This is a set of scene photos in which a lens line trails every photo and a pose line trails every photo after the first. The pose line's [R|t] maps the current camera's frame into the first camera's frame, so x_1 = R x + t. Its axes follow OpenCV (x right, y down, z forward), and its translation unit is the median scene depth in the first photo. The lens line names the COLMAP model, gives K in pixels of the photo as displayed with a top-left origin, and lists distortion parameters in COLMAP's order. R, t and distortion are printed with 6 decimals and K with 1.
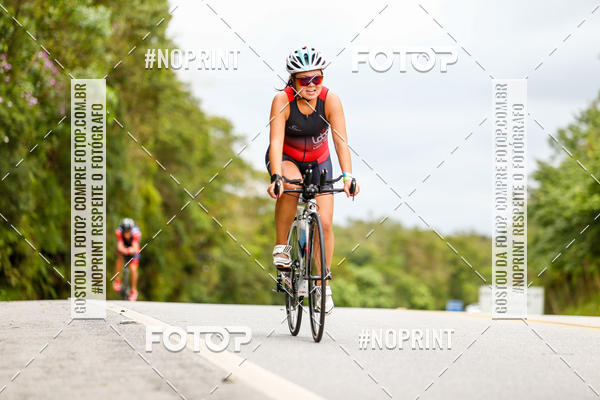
lens RADIAL K [[3772.4, 0, 300.0], [0, 3772.4, 200.0], [0, 0, 1]] dist [0.026613, 10.879249]
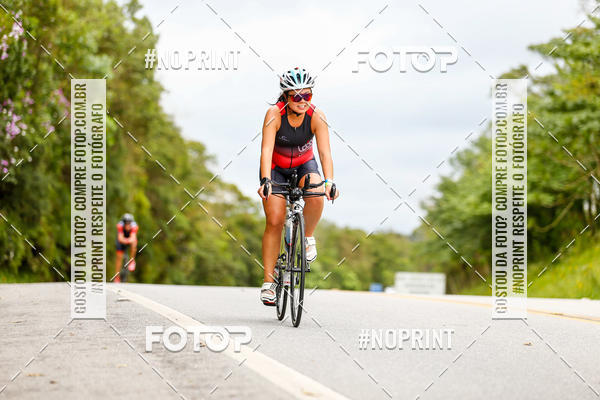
lens RADIAL K [[3301.6, 0, 357.1], [0, 3301.6, 133.6], [0, 0, 1]] dist [0.315036, -6.662787]
pose [[0.999764, 0.004787, 0.021186, 0.010110], [-0.004349, 0.999777, -0.020642, -0.001426], [-0.021280, 0.020545, 0.999562, -0.134829]]
